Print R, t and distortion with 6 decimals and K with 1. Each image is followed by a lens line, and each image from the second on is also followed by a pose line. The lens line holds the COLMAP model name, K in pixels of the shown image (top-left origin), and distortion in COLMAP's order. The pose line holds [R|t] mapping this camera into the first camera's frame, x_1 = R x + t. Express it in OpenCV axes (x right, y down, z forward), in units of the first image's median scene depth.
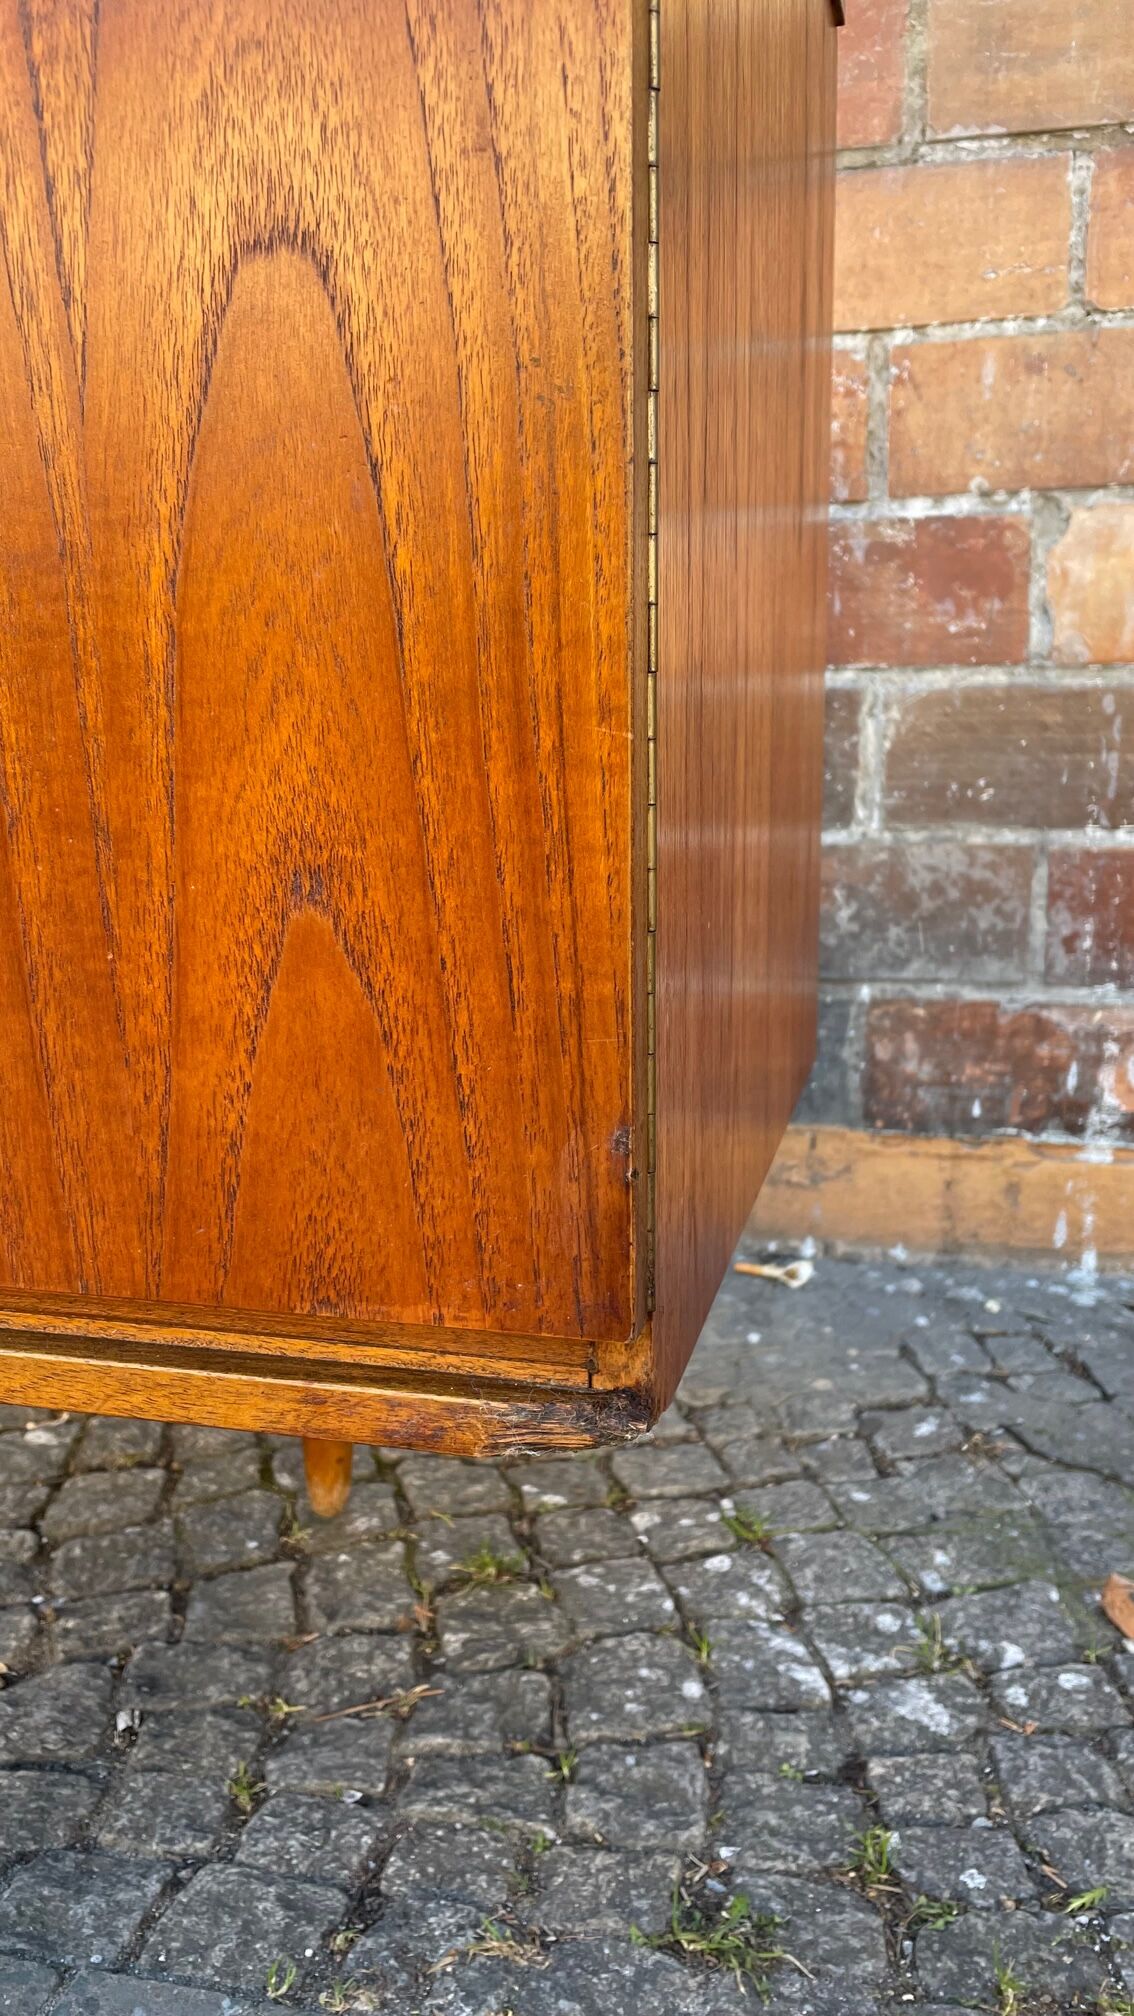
lens RADIAL K [[1515.9, 0, 562.0], [0, 1515.9, 1010.5], [0, 0, 1]] dist [0.083506, -0.120150]
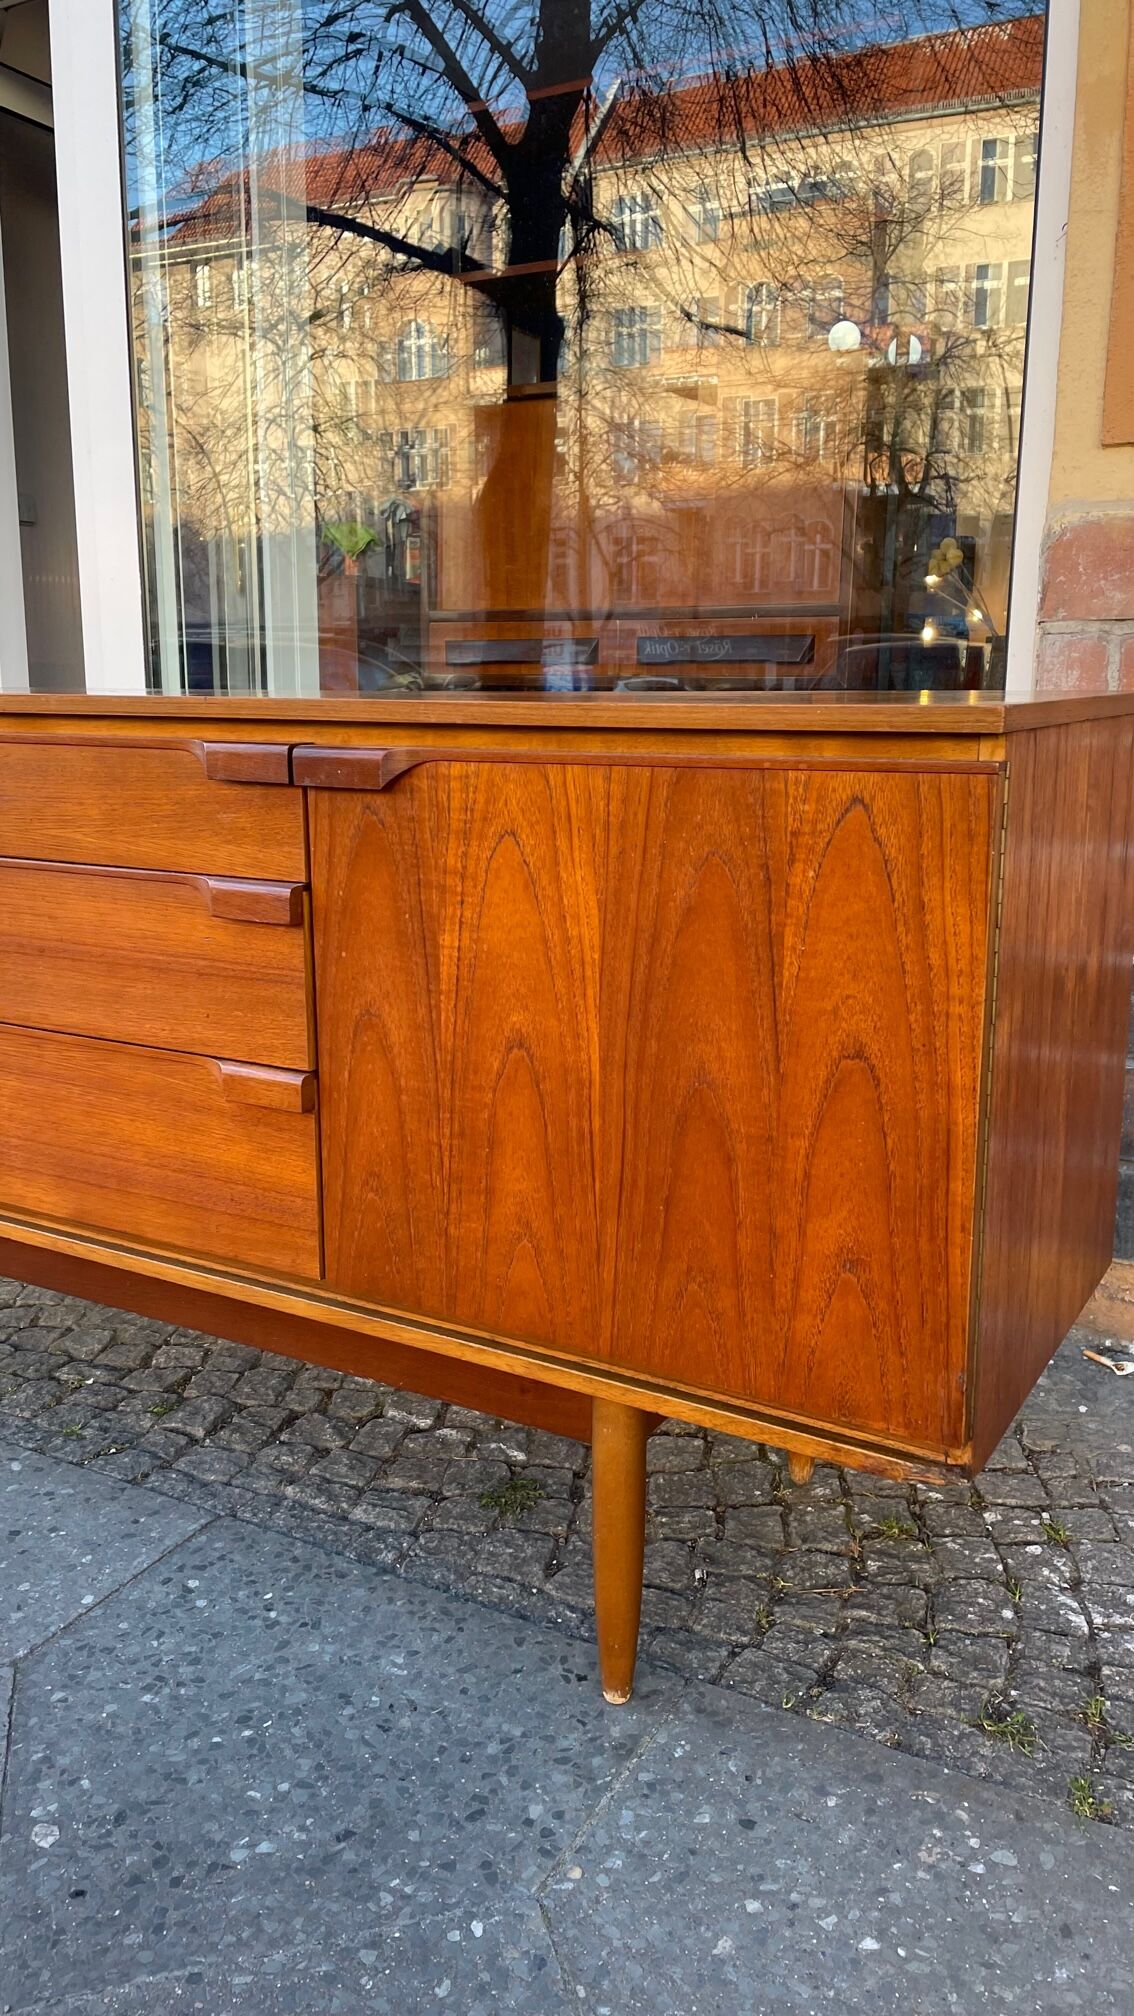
lens RADIAL K [[1503.2, 0, 559.5], [0, 1503.2, 988.5], [0, 0, 1]] dist [0.090158, -0.114663]
pose [[0.959923, 0.063680, -0.272933, 0.020431], [-0.059961, 0.997959, 0.021954, -0.276371], [0.273774, -0.004709, 0.961783, -0.800188]]
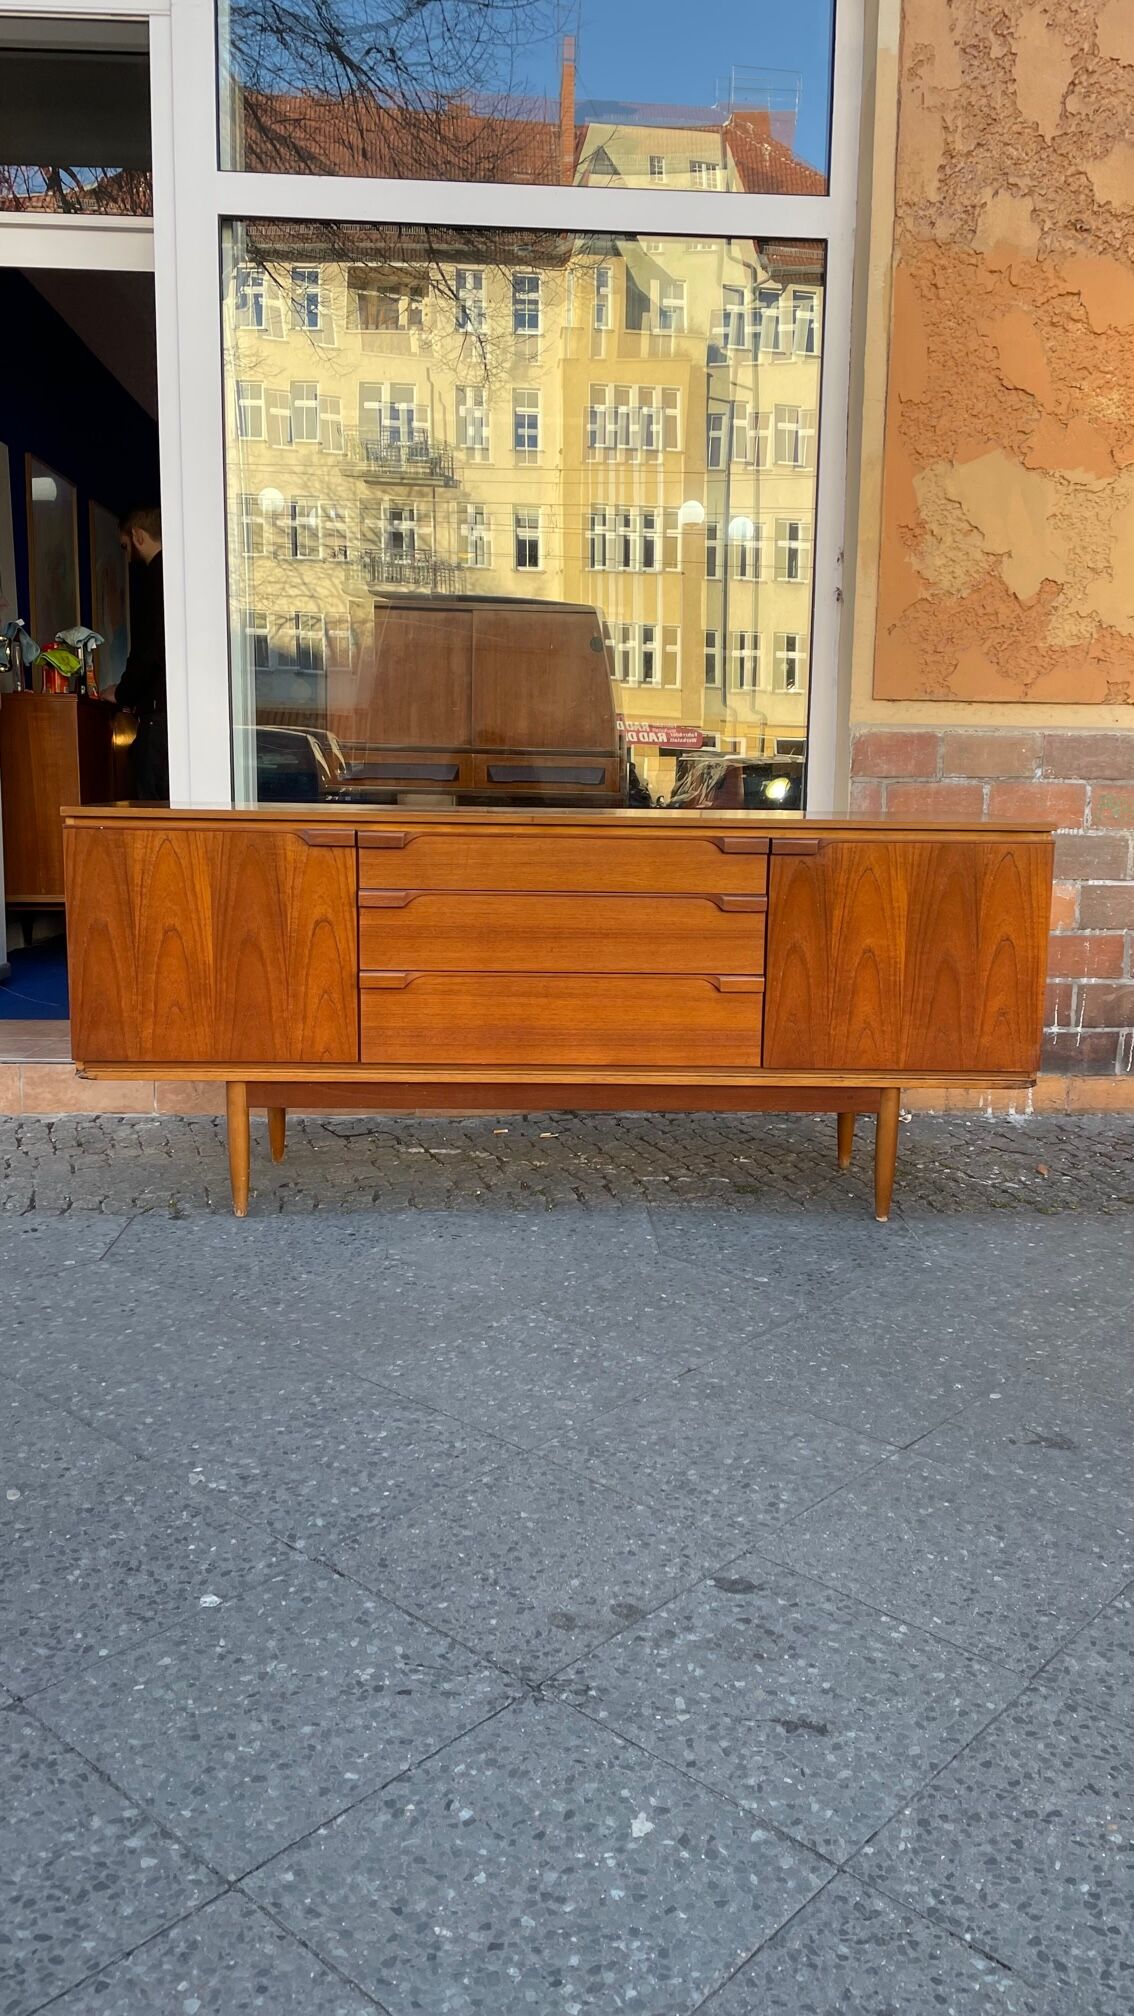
lens RADIAL K [[1500.7, 0, 566.4], [0, 1500.7, 997.6], [0, 0, 1]] dist [0.095367, -0.123332]
pose [[0.962577, -0.017687, 0.270429, -2.022049], [0.027747, 0.999056, -0.033422, 0.013296], [-0.269583, 0.039674, 0.962159, -2.693385]]
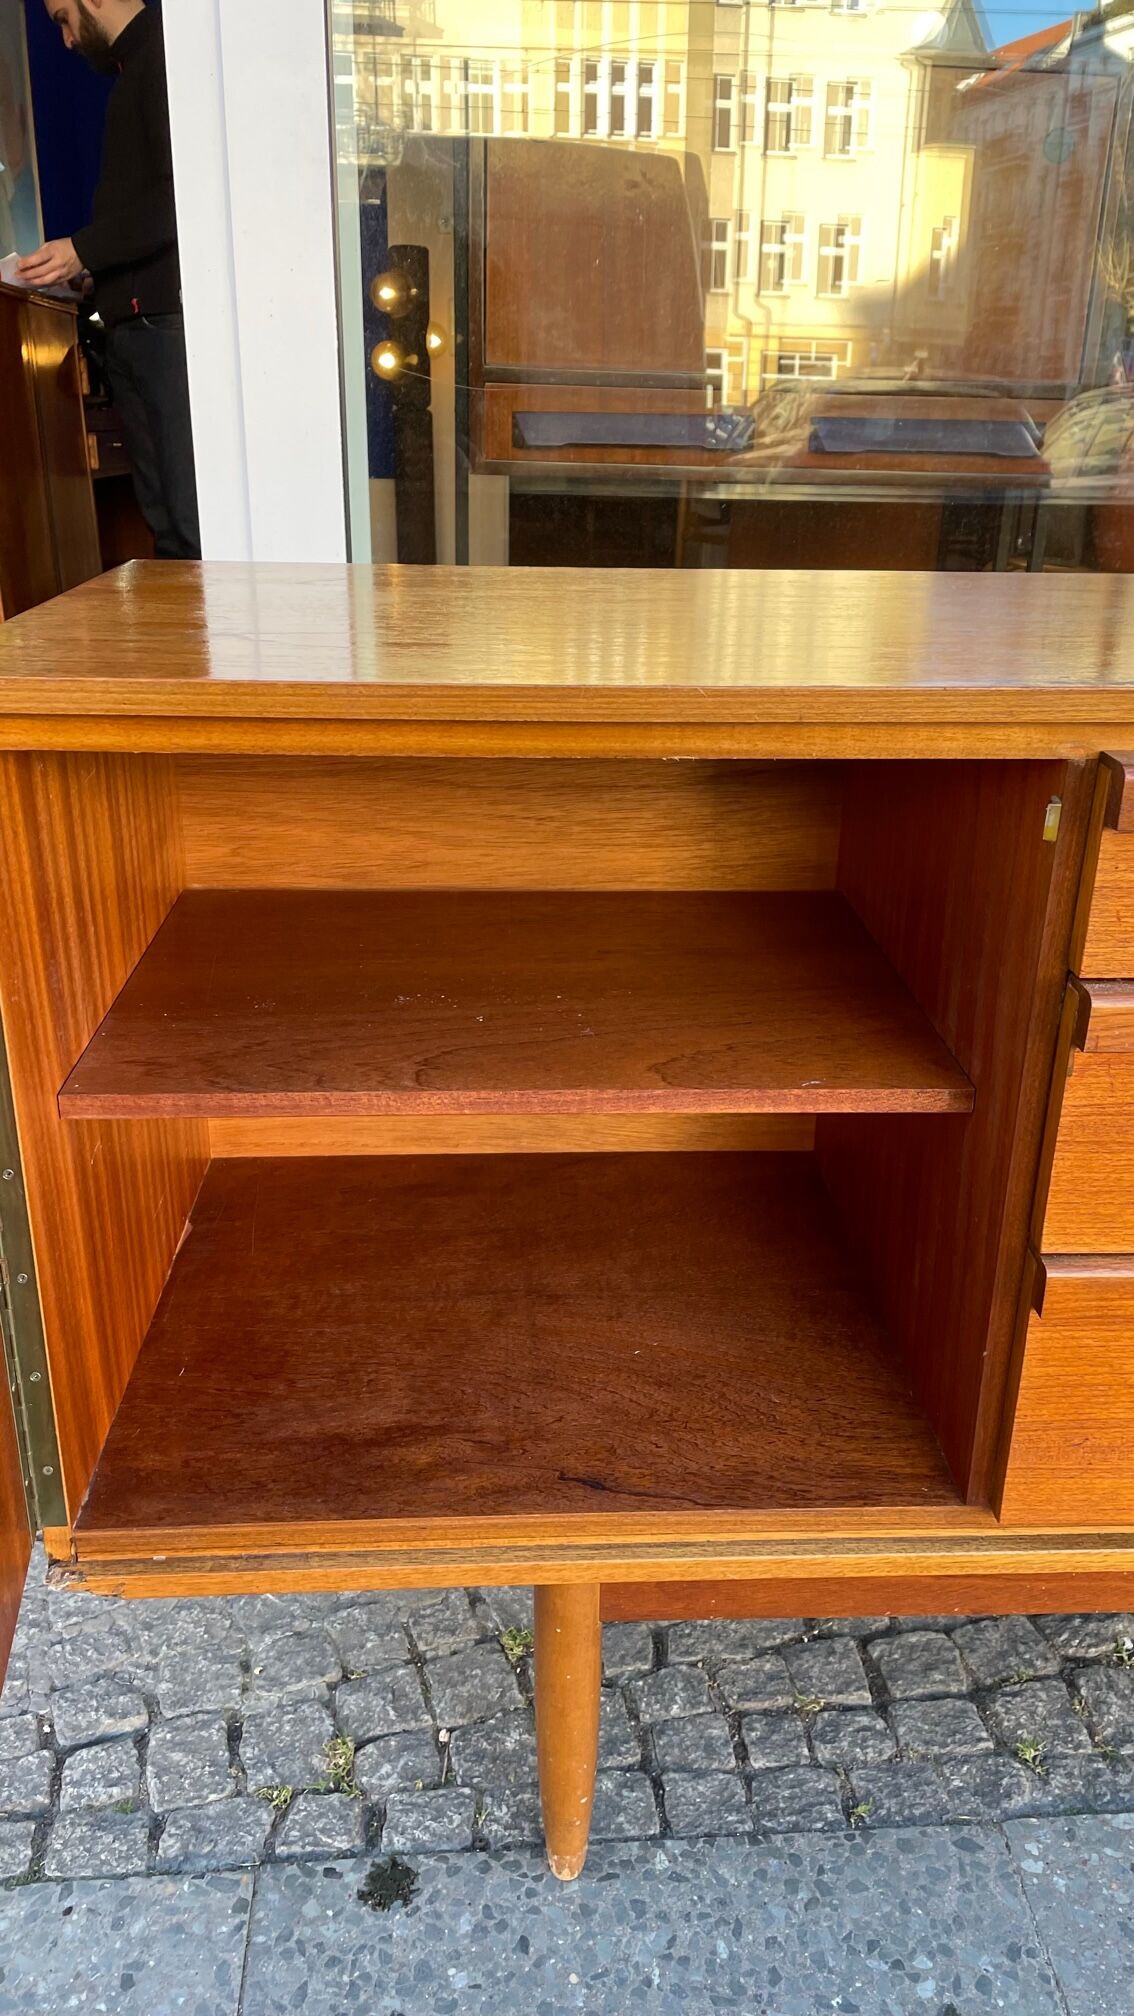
lens RADIAL K [[1549.1, 0, 567.0], [0, 1549.1, 1008.0], [0, 0, 1]] dist [0.078709, -0.135352]
pose [[0.955468, -0.097536, 0.278509, -2.090891], [0.041550, 0.978861, 0.200263, -0.558215], [-0.292155, -0.179772, 0.939323, -0.037465]]
